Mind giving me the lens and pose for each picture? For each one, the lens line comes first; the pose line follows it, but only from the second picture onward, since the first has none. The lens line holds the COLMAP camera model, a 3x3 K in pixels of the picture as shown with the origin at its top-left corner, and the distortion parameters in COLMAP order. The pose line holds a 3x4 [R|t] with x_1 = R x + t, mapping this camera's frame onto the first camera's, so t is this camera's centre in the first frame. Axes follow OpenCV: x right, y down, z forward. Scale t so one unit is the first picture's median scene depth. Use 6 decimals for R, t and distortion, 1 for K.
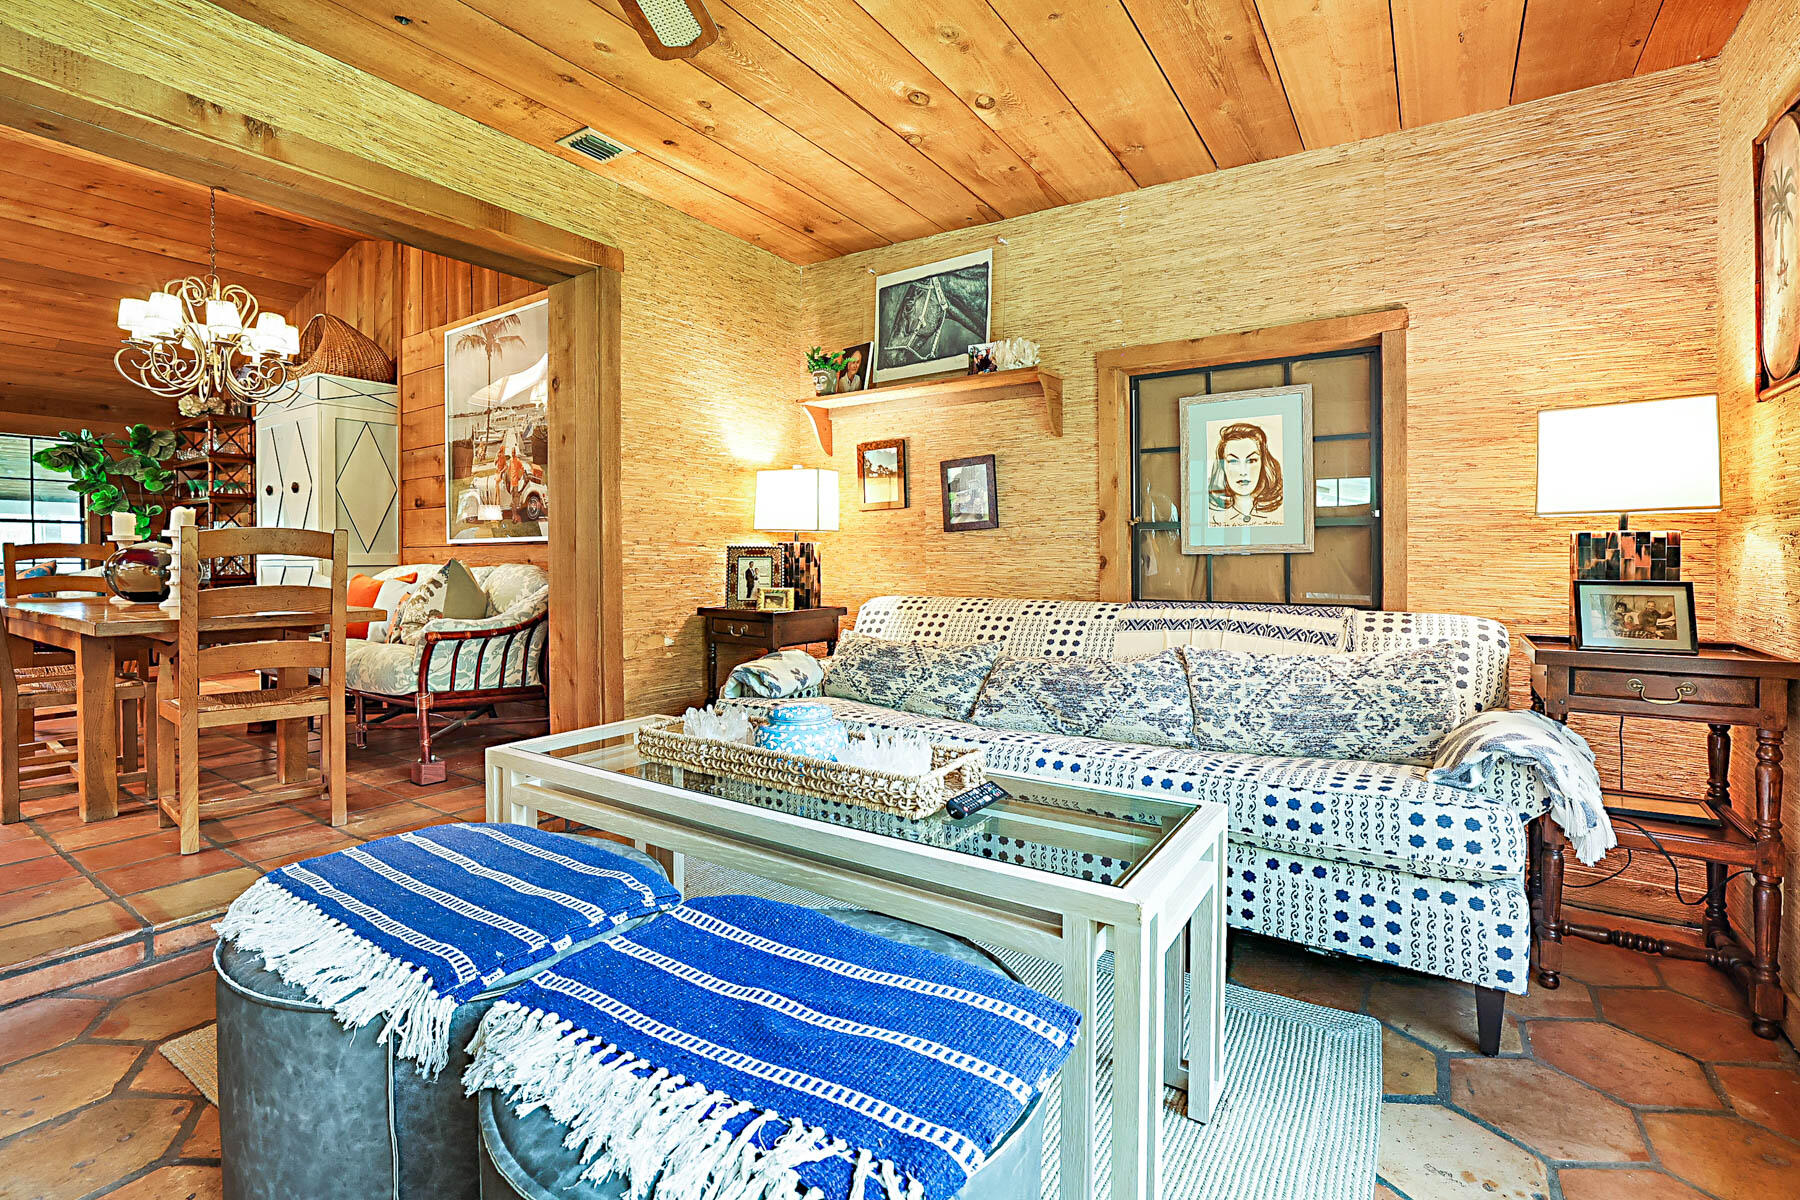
lens RADIAL K [[817.7, 0, 896.6], [0, 817.7, 561.9], [0, 0, 1]] dist [0.000702, 0.000550]
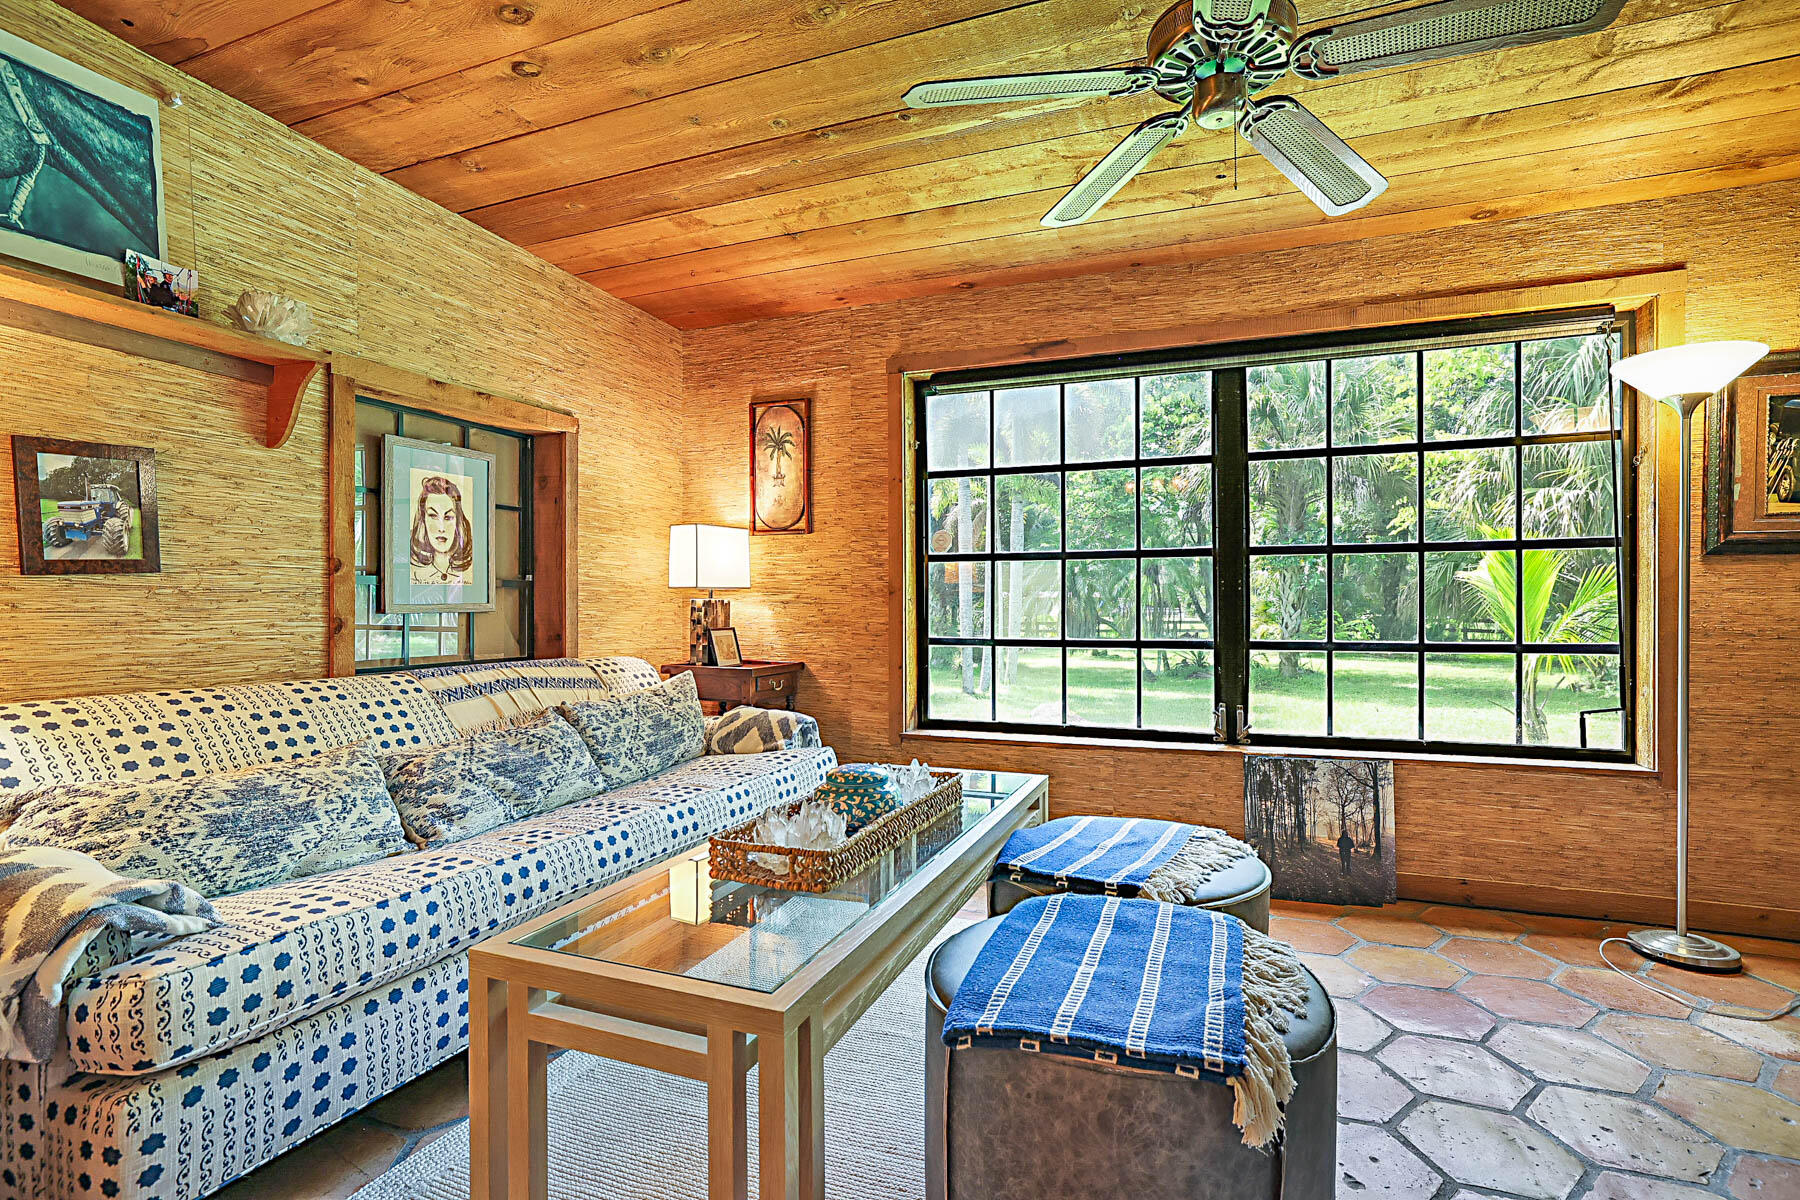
lens RADIAL K [[881.8, 0, 898.6], [0, 881.8, 601.7], [0, 0, 1]] dist [0.002058, 0.000939]
pose [[-0.195623, 0.010448, 0.980624, -0.685777], [0.016605, 0.999835, -0.007341, -0.007377], [-0.980539, 0.014847, -0.195764, 0.668984]]
